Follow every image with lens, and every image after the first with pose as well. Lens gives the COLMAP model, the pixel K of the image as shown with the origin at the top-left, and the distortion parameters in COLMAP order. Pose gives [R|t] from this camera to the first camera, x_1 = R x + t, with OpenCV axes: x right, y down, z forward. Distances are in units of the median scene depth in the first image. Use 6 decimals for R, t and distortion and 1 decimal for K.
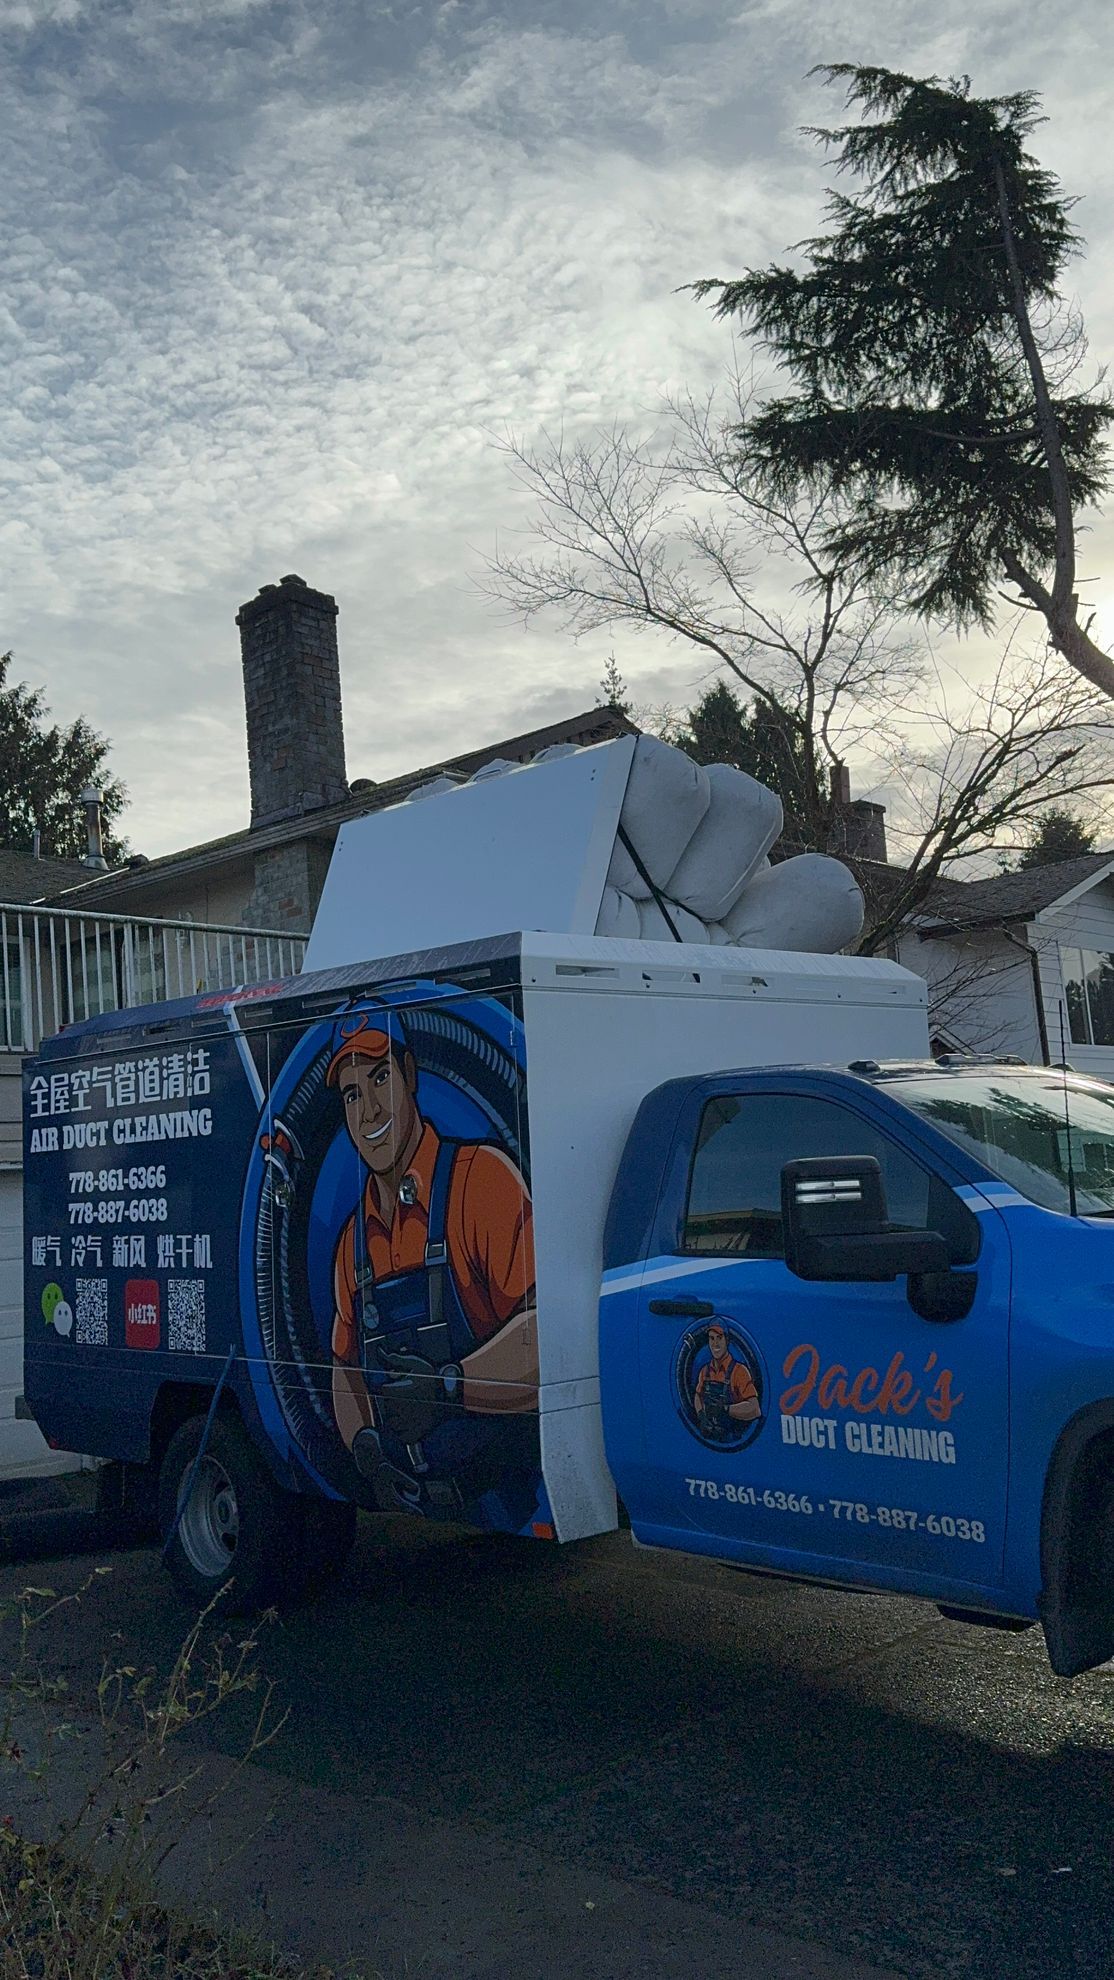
lens RADIAL K [[1708.9, 0, 522.3], [0, 1708.9, 990.0], [0, 0, 1]] dist [0.211558, -0.402610]
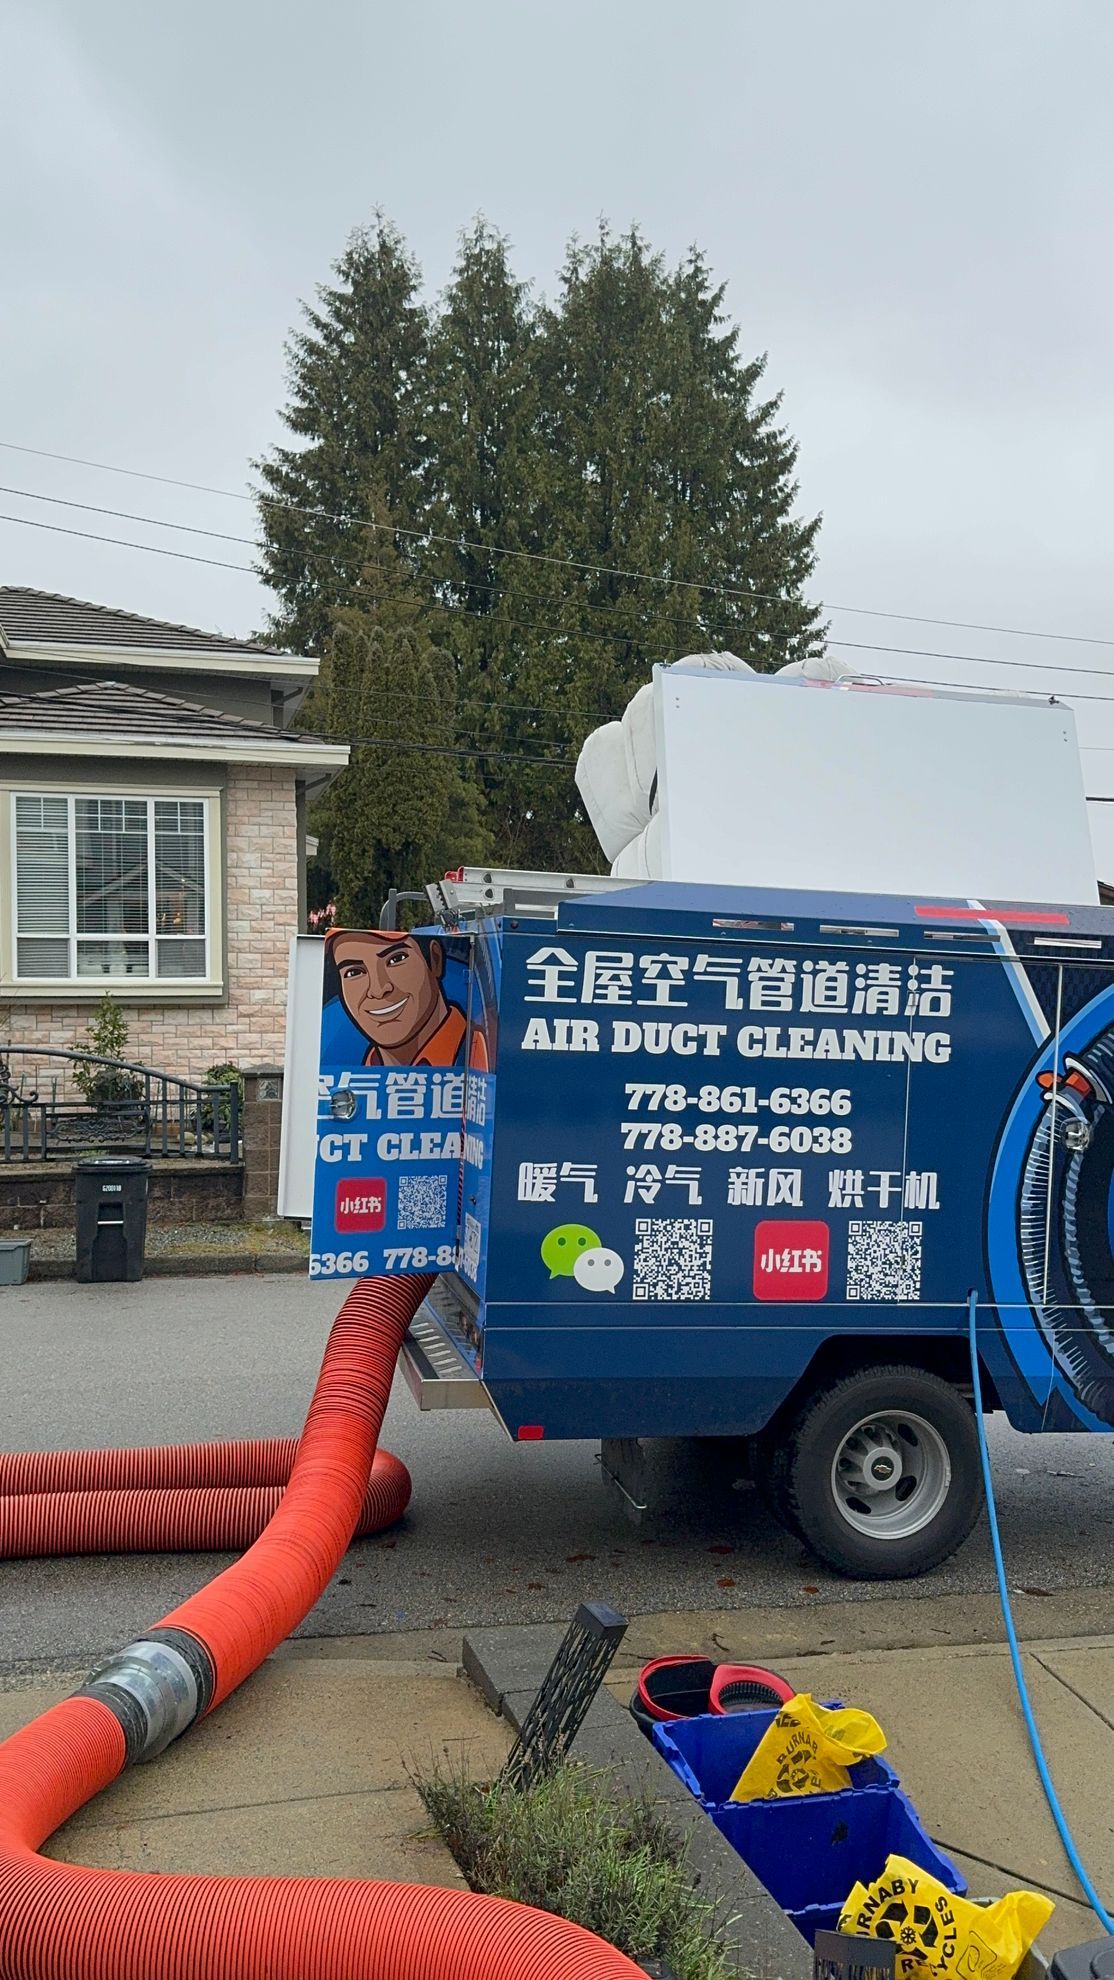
lens RADIAL K [[1706.4, 0, 561.2], [0, 1706.4, 1014.6], [0, 0, 1]] dist [0.213116, -0.384668]
pose [[0.444650, 0.049360, 0.894343, -1.034360], [-0.160810, 0.986656, 0.025496, 0.066103], [-0.881150, -0.155156, 0.446655, 0.752288]]
